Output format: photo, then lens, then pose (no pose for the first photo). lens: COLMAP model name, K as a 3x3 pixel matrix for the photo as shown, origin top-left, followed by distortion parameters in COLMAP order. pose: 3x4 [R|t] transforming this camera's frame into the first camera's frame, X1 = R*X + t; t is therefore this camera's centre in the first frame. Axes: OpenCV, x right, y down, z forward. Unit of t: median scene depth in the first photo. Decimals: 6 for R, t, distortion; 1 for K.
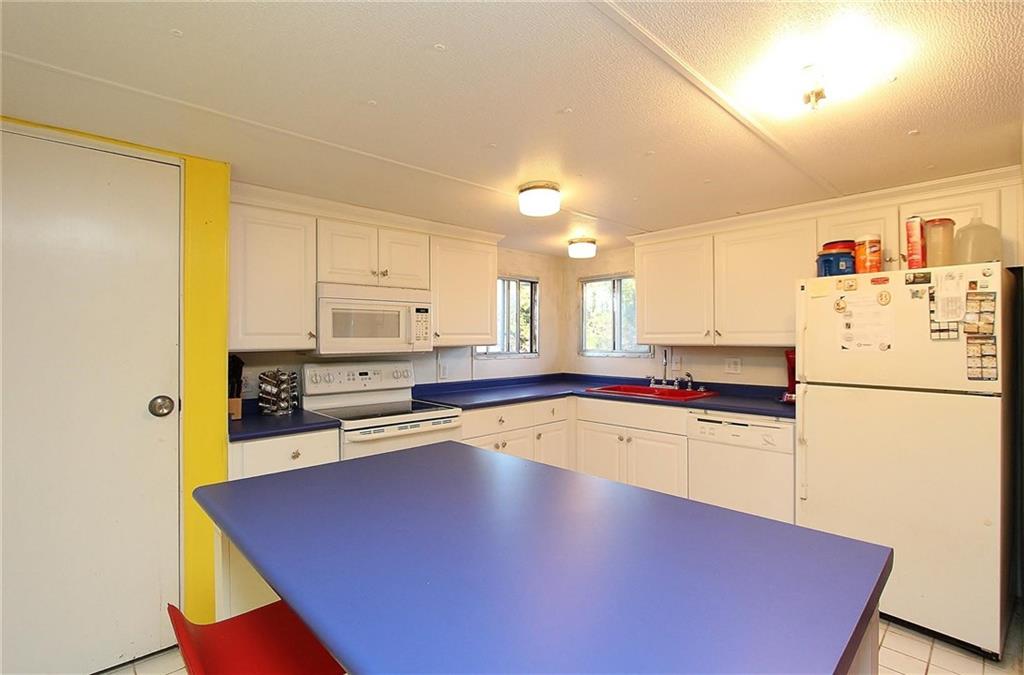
lens RADIAL K [[468.6, 0, 513.2], [0, 468.6, 334.1], [0, 0, 1]] dist [-0.035789, -0.000241]
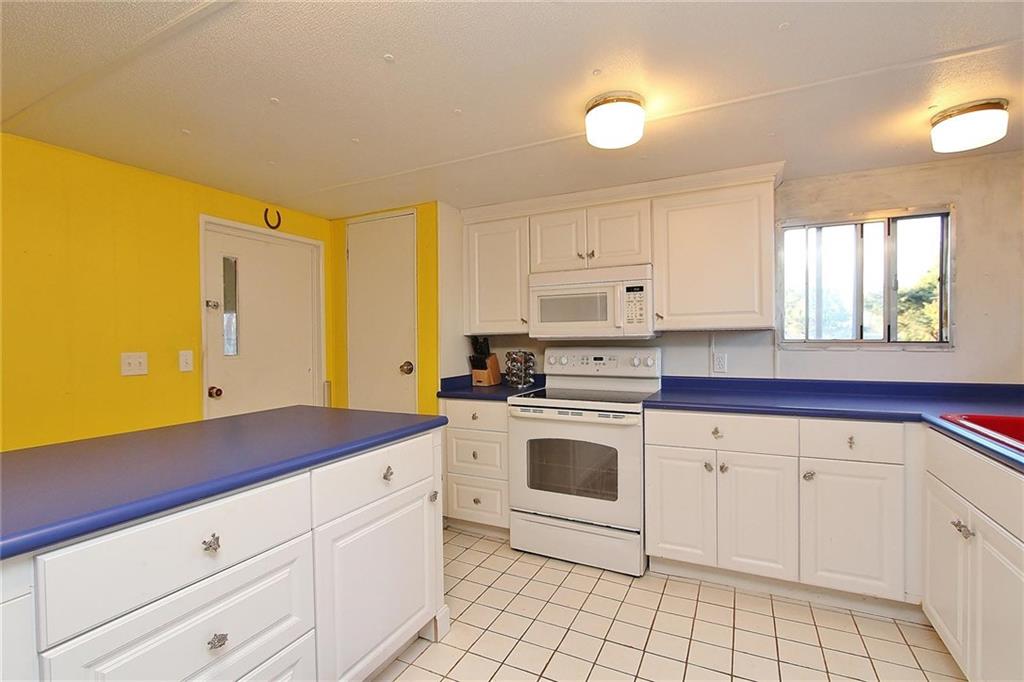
lens RADIAL K [[473.7, 0, 511.8], [0, 473.7, 338.1], [0, 0, 1]] dist [-0.010498, 0.000274]
pose [[0.350178, 0.001613, -0.936682, 0.554984], [0.019132, 0.999778, 0.008875, 0.028911], [0.936488, -0.021028, 0.350069, 0.477402]]
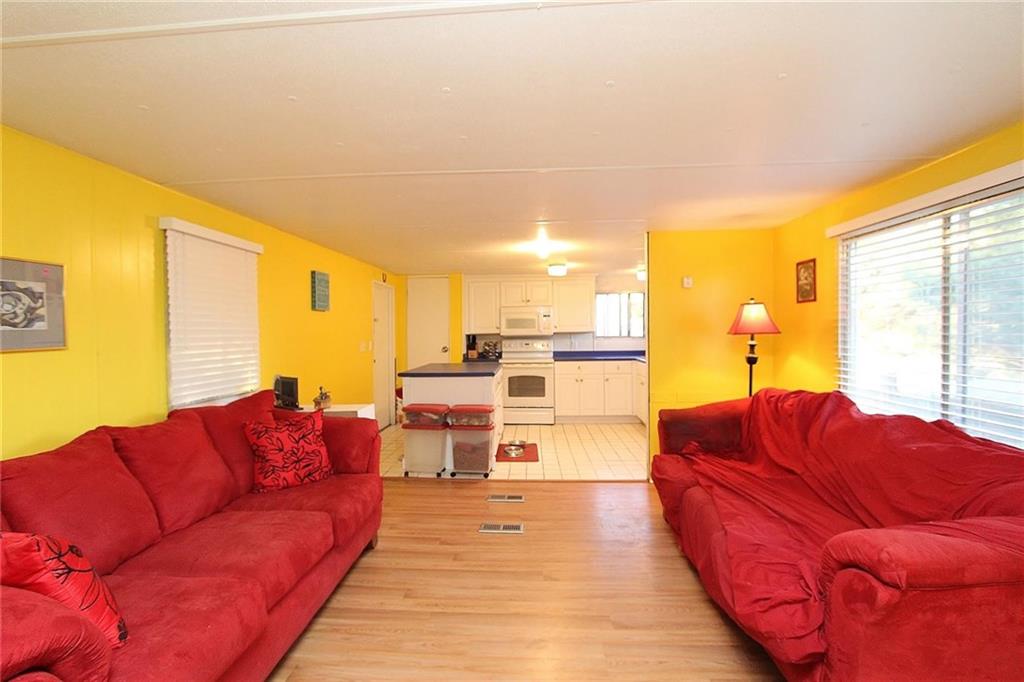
lens RADIAL K [[473.7, 0, 508.2], [0, 473.7, 341.6], [0, 0, 1]] dist [-0.010498, 0.000274]
pose [[0.699374, 0.012778, -0.714642, 1.282792], [0.015810, 0.999319, 0.033341, -0.007551], [0.714581, -0.034617, 0.698695, -0.696720]]
